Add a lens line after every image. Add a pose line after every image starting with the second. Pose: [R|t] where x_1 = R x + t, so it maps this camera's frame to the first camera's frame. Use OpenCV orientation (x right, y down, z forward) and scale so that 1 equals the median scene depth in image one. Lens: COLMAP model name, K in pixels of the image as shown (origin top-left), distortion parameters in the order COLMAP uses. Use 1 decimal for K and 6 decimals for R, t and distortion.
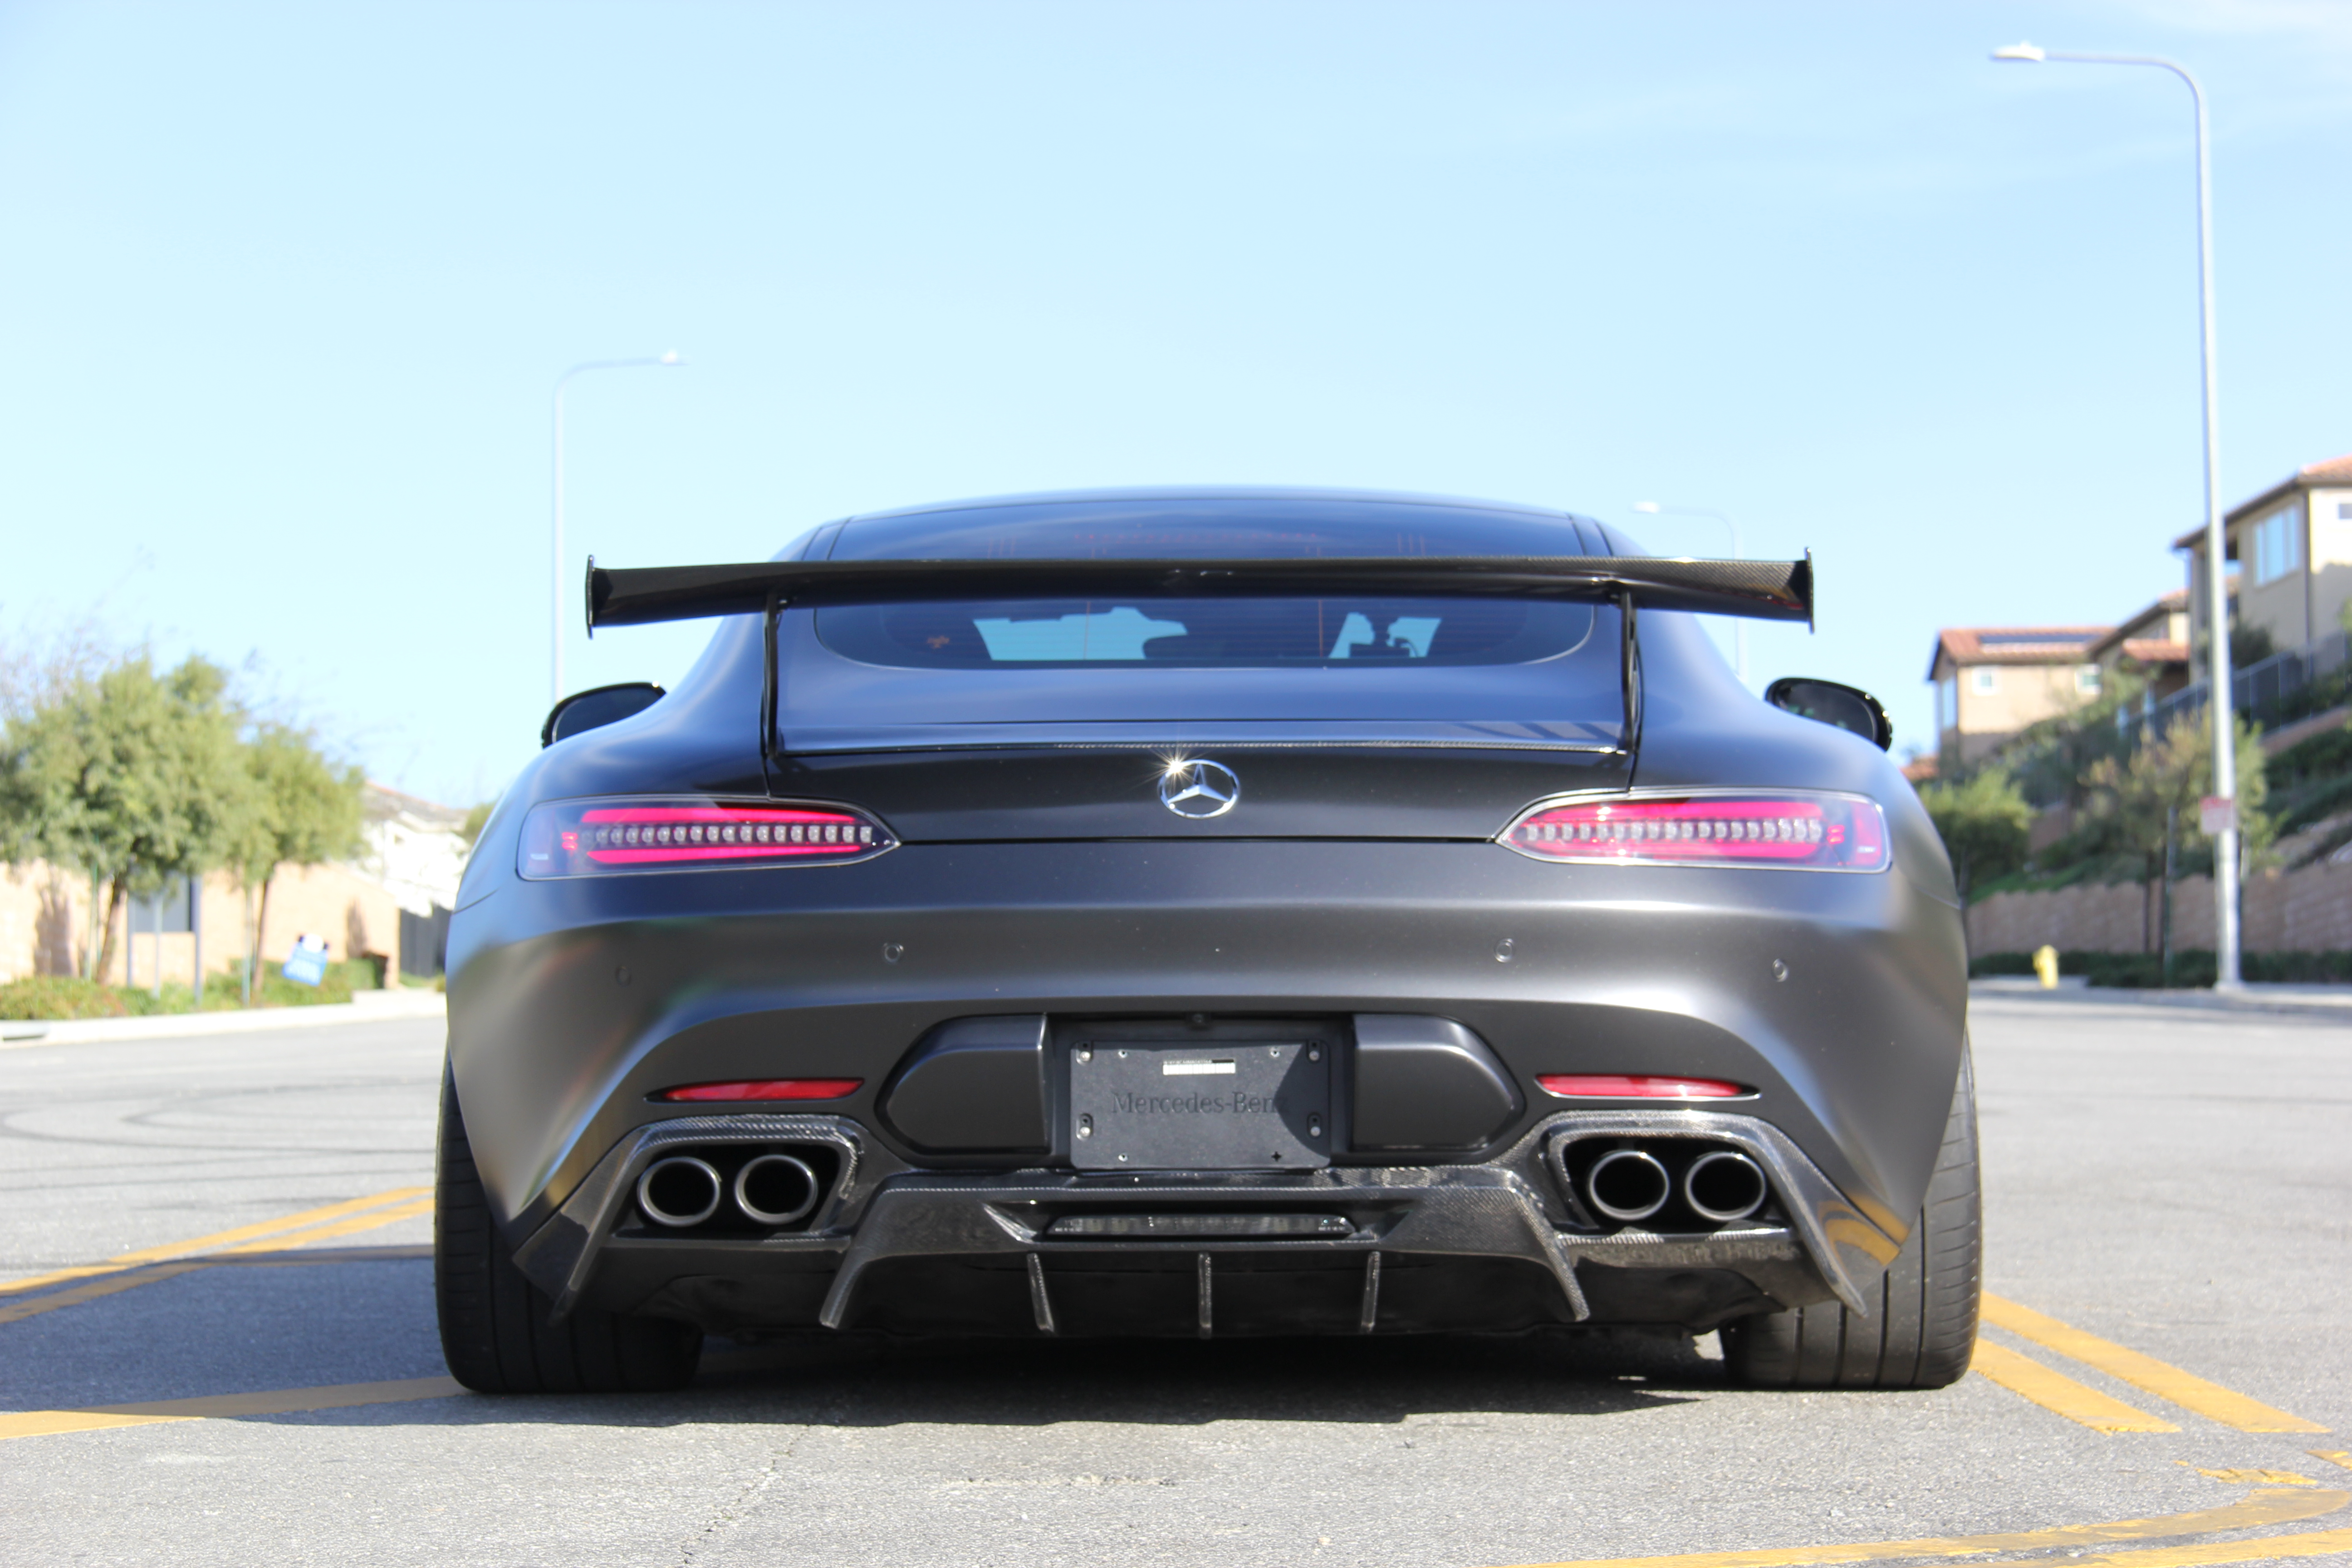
lens RADIAL K [[5349.6, 0, 1176.0], [0, 5349.6, 784.0], [0, 0, 1]] dist [0.591951, 0.154179]
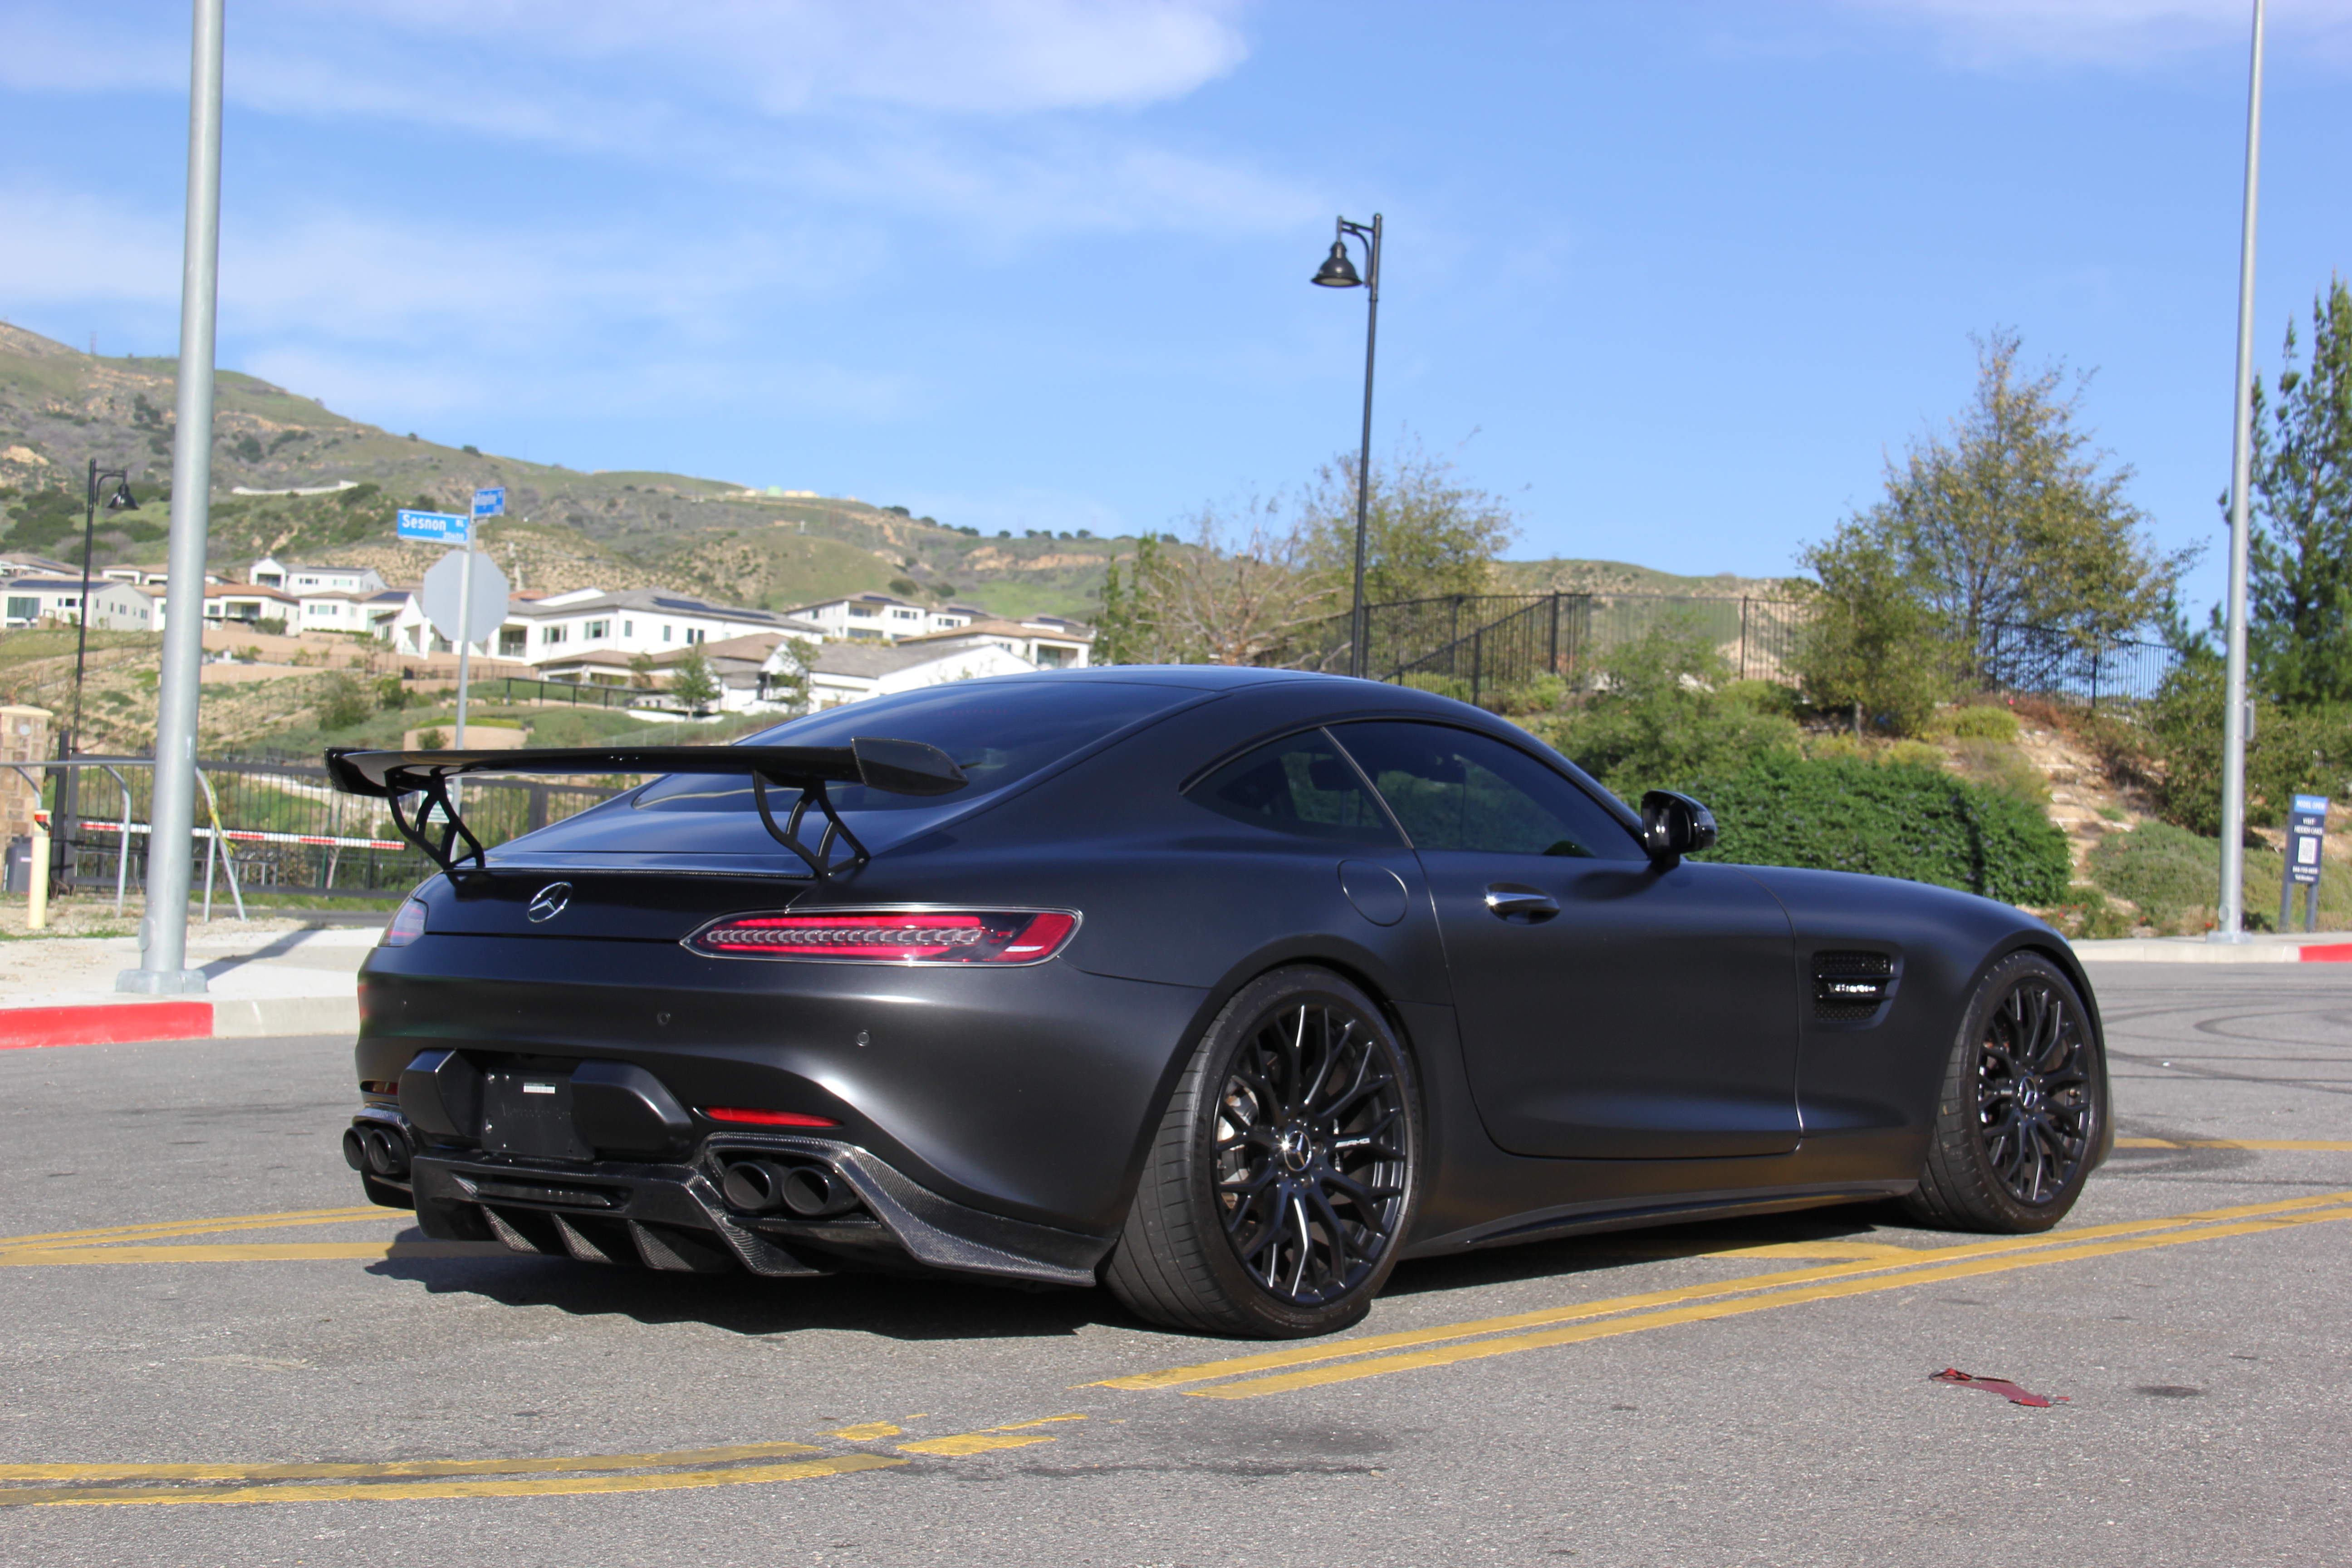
lens RADIAL K [[3614.5, 0, 1176.0], [0, 3614.5, 784.0], [0, 0, 1]] dist [0.135289, 0.226029]
pose [[0.725908, 0.004841, -0.687774, 0.825455], [0.004850, 0.999914, 0.012157, -0.043307], [0.687774, -0.012161, 0.725823, 0.383471]]
